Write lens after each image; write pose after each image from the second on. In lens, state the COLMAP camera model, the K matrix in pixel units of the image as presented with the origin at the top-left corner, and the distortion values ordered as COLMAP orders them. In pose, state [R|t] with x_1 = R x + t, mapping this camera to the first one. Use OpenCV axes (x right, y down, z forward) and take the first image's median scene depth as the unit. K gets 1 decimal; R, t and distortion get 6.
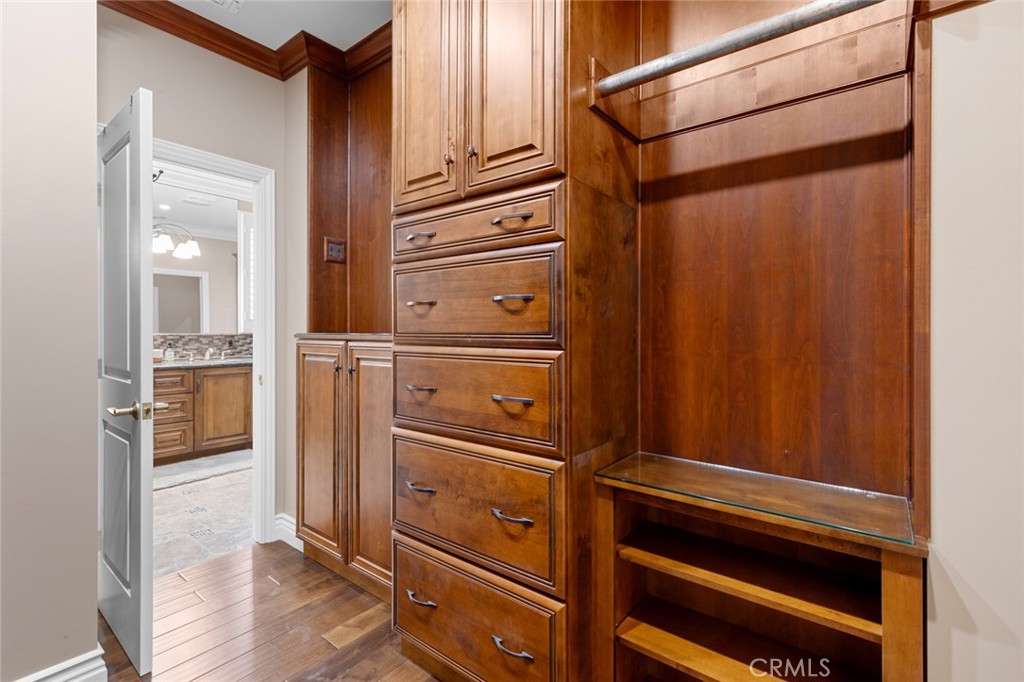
lens RADIAL K [[462.2, 0, 515.4], [0, 462.2, 334.3], [0, 0, 1]] dist [0.009120, 0.000036]
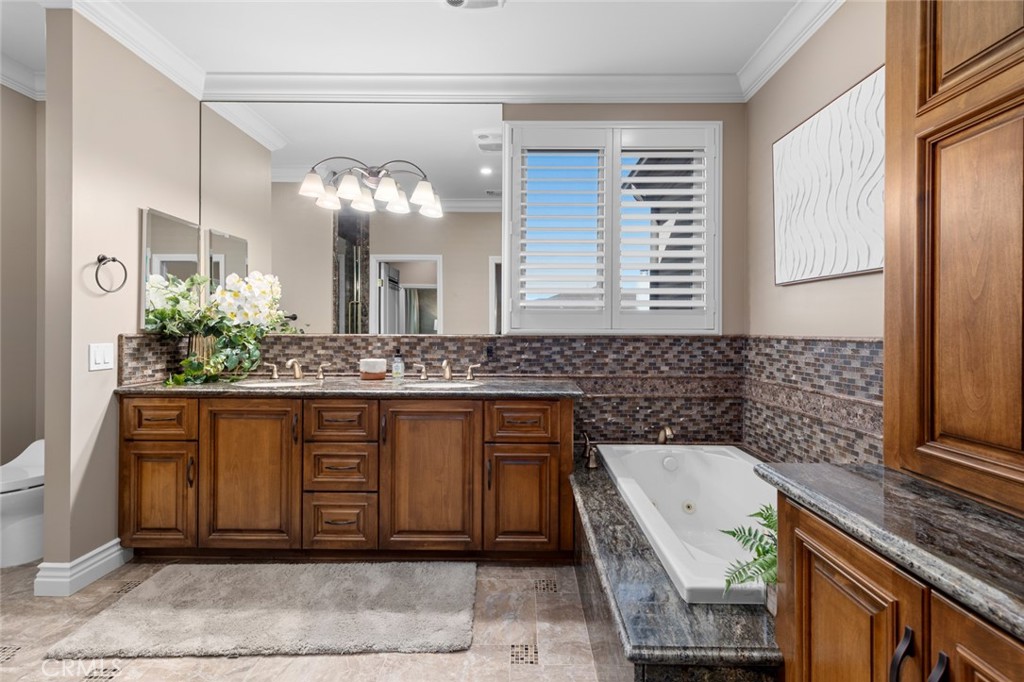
lens RADIAL K [[462.2, 0, 515.4], [0, 462.2, 334.3], [0, 0, 1]] dist [0.009120, 0.000036]
pose [[0.607781, 0.002561, -0.794101, -0.147730], [-0.007279, 0.999971, -0.002346, -0.001240], [0.794072, 0.007206, 0.607781, 0.737342]]
